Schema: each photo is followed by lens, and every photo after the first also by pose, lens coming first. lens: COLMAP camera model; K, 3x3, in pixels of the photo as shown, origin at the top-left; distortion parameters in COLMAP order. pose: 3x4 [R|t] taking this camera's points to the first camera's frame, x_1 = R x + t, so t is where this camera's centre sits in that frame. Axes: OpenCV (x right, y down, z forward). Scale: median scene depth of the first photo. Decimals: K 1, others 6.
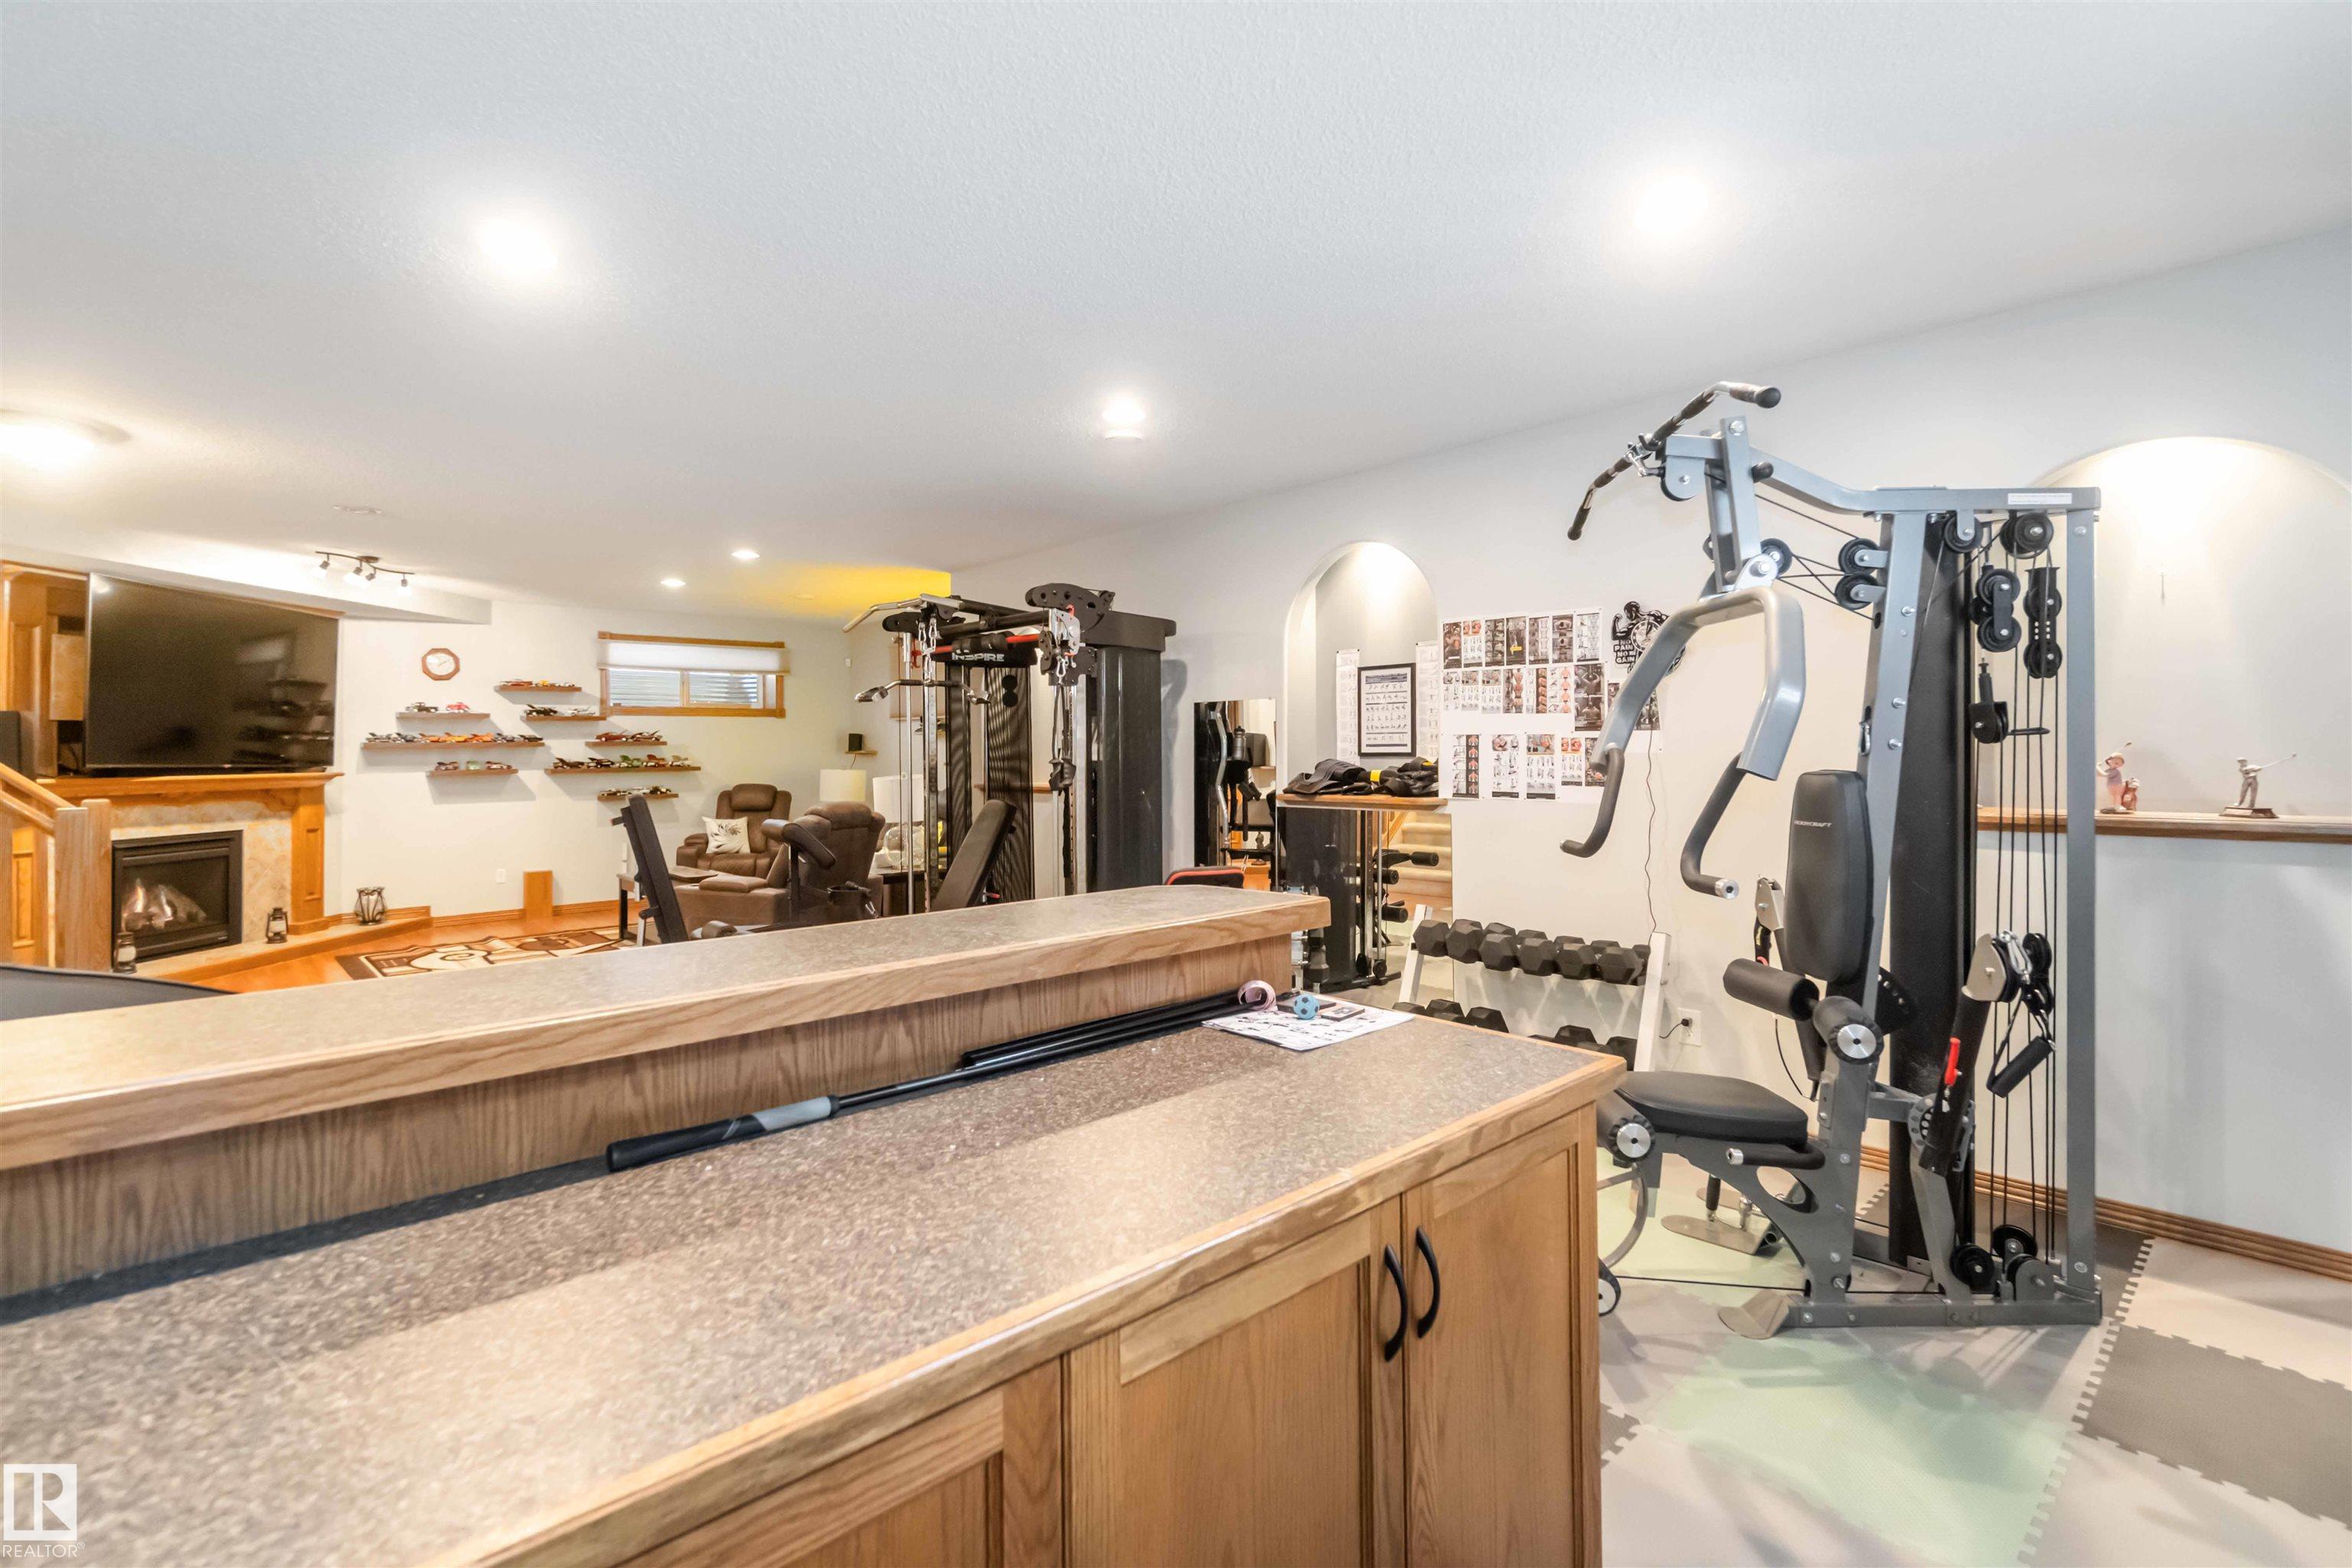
lens RADIAL K [[1034.7, 0, 1157.2], [0, 1034.7, 739.2], [0, 0, 1]] dist [0.000455, 0.000101]
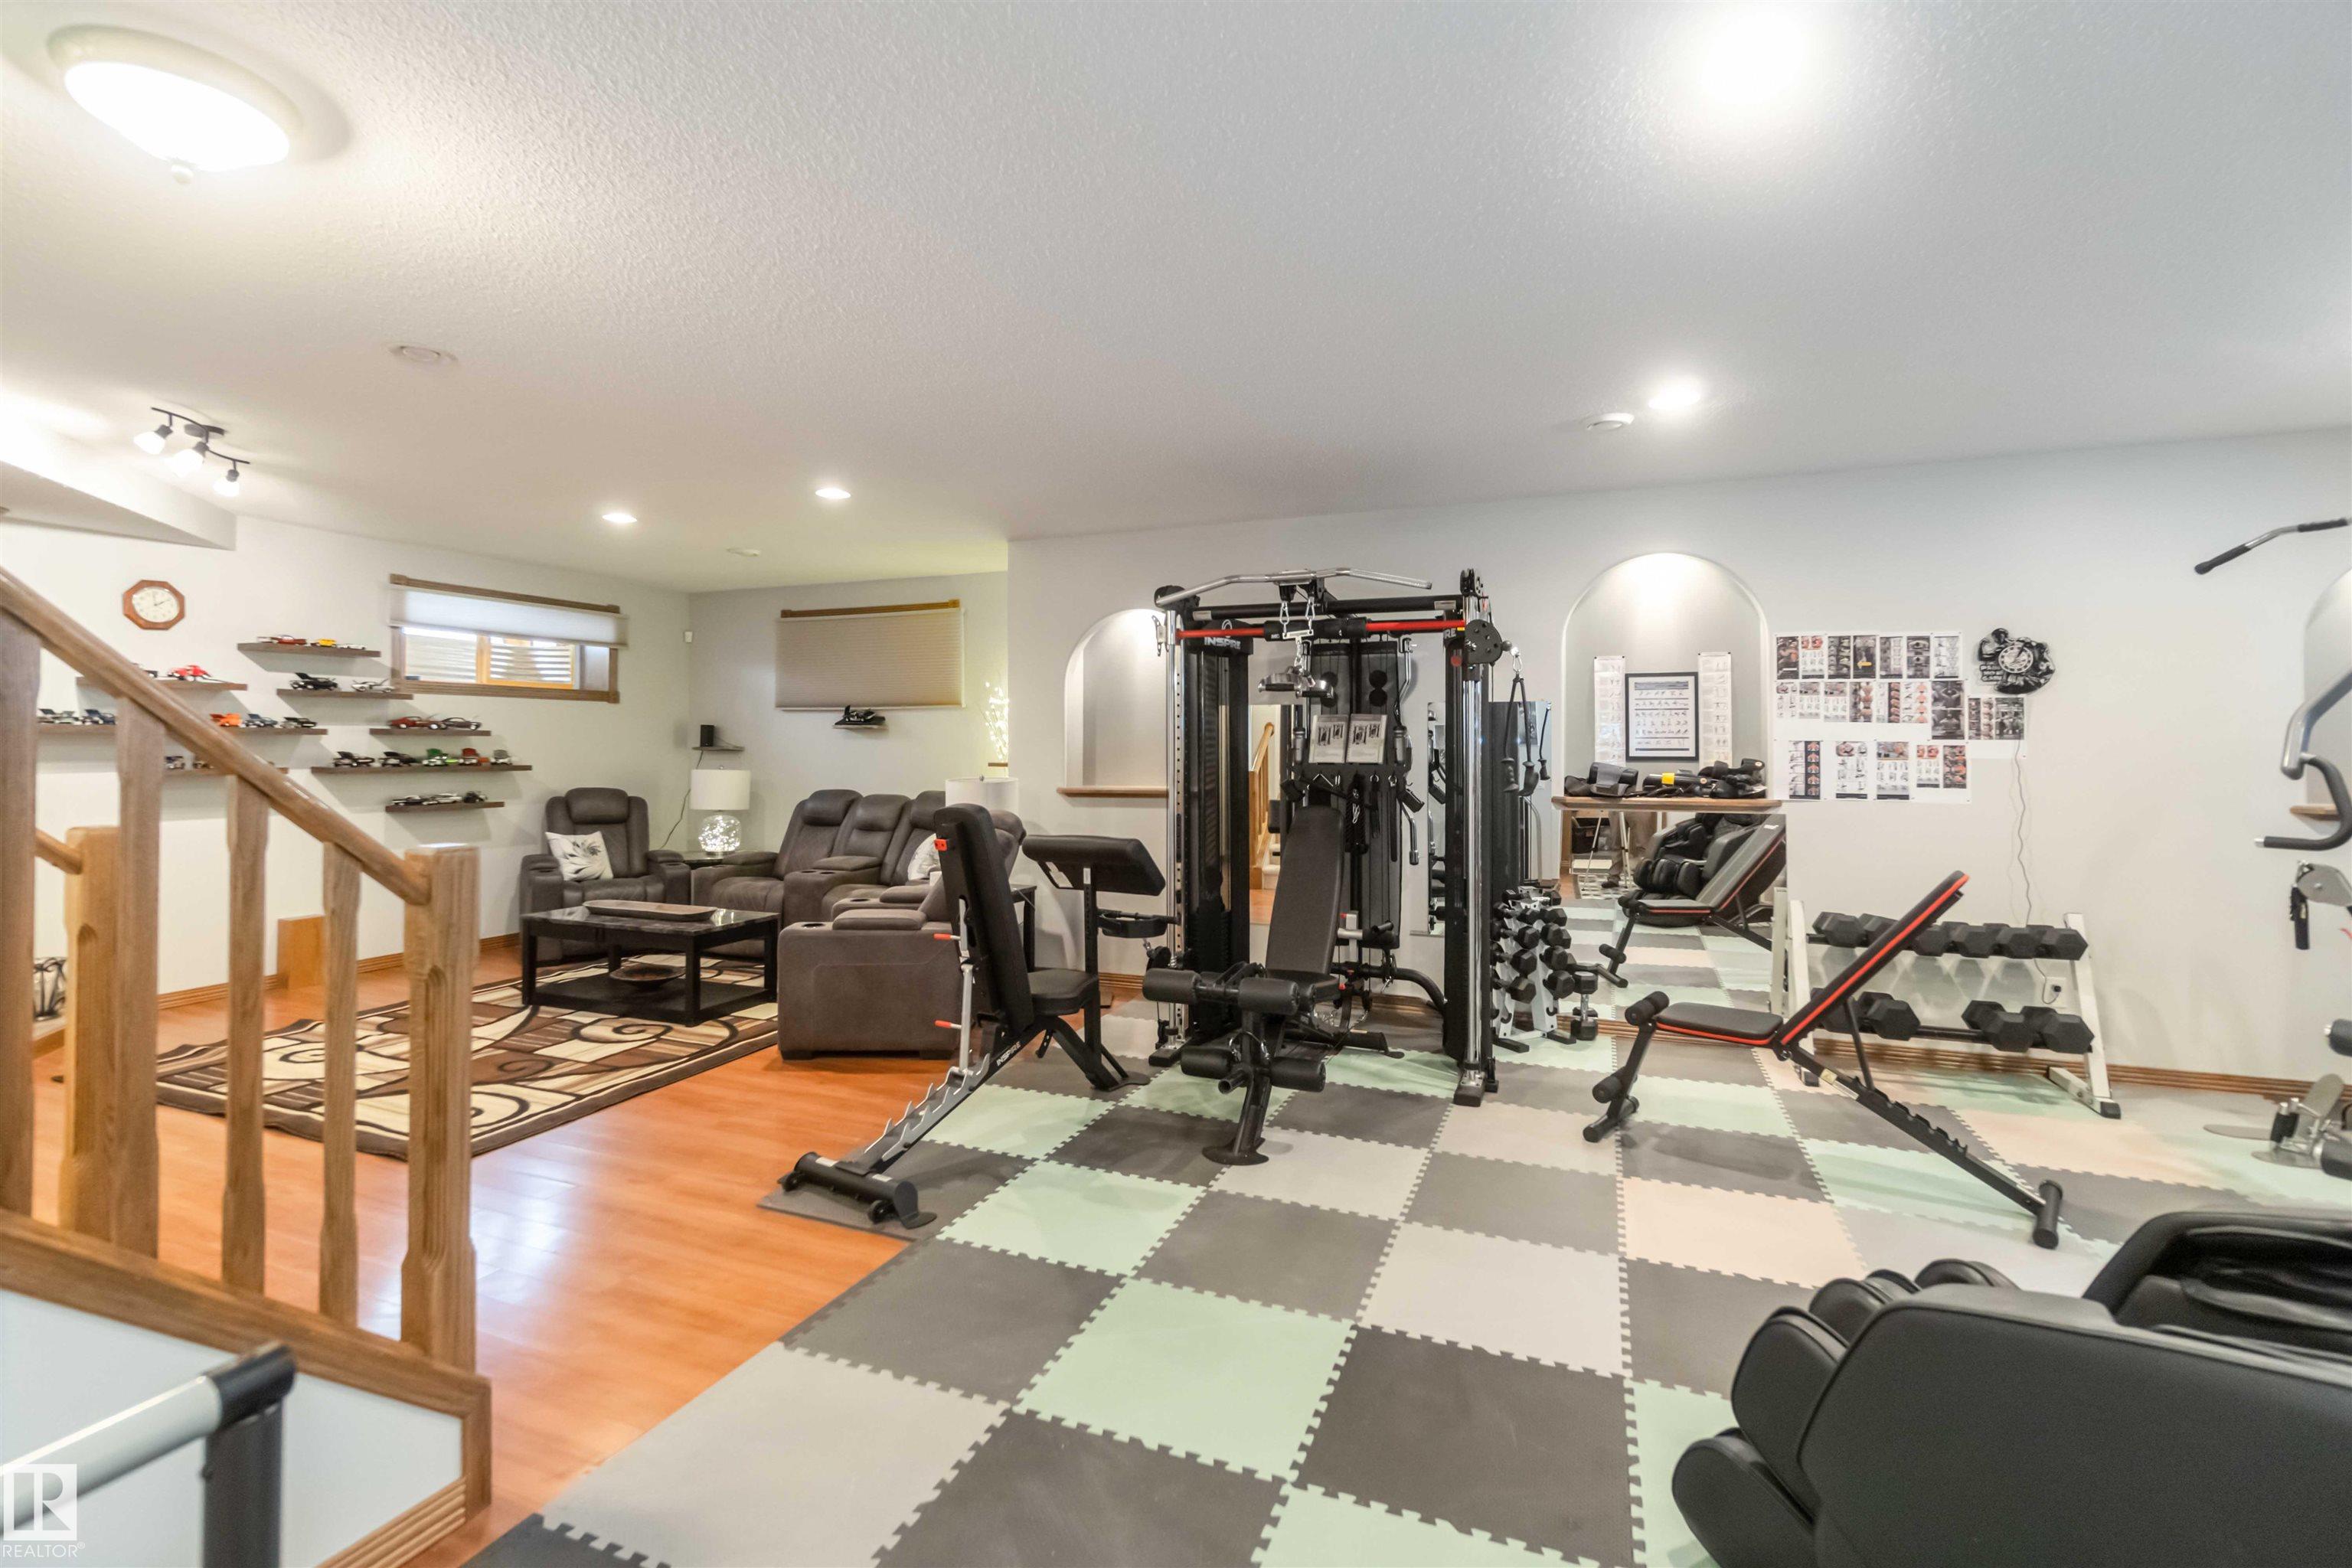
lens RADIAL K [[1034.7, 0, 1157.9], [0, 1034.7, 728.0], [0, 0, 1]] dist [0.000455, 0.000101]
pose [[0.907082, 0.019566, 0.420499, -0.473016], [-0.015053, 0.999788, -0.014049, 0.004694], [-0.420685, 0.006413, 0.907184, 0.186729]]
